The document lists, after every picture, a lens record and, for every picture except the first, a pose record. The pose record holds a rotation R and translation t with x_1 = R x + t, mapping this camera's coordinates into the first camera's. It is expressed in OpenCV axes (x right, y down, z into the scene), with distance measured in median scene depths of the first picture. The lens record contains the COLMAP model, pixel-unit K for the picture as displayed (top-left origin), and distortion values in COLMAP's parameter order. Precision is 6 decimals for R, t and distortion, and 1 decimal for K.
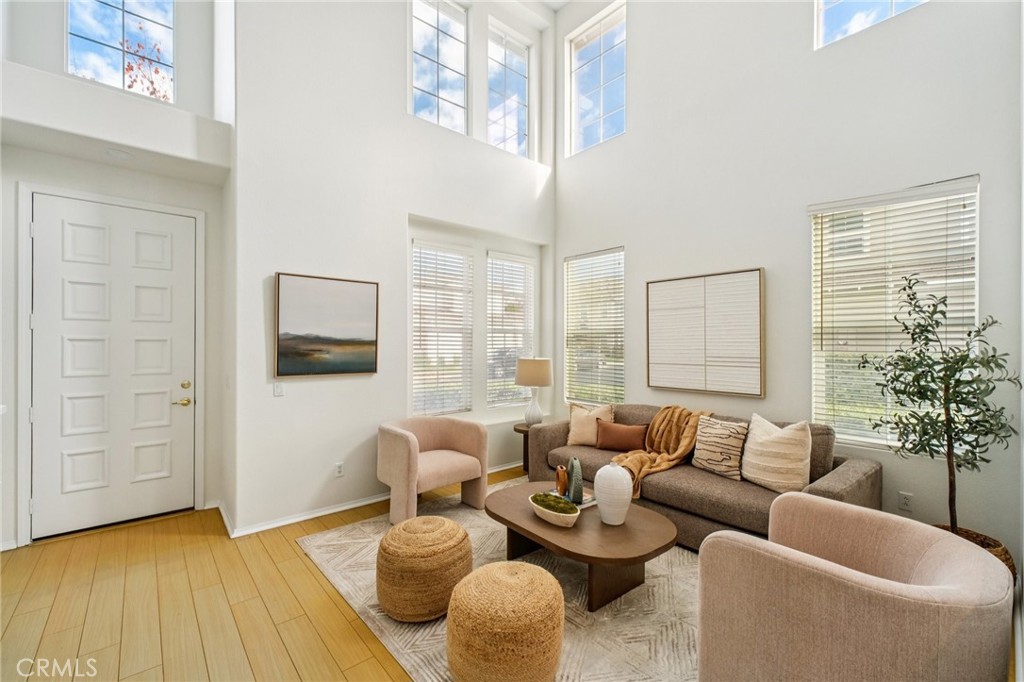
lens RADIAL K [[430.7, 0, 512.0], [0, 430.7, 341.1], [0, 0, 1]] dist [-0.003519, 0.000641]
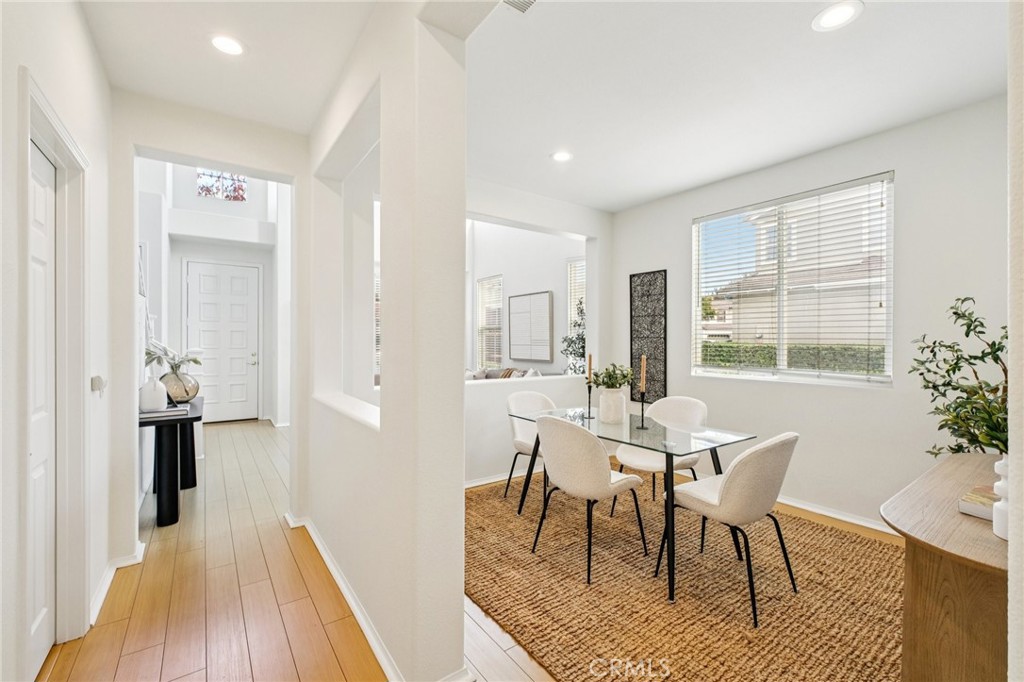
lens RADIAL K [[430.7, 0, 513.3], [0, 430.7, 341.6], [0, 0, 1]] dist [-0.003519, 0.000641]
pose [[0.995137, 0.000649, -0.098501, 0.643197], [-0.000218, 0.999990, 0.004384, 0.038983], [0.098503, -0.004341, 0.995127, -0.879254]]
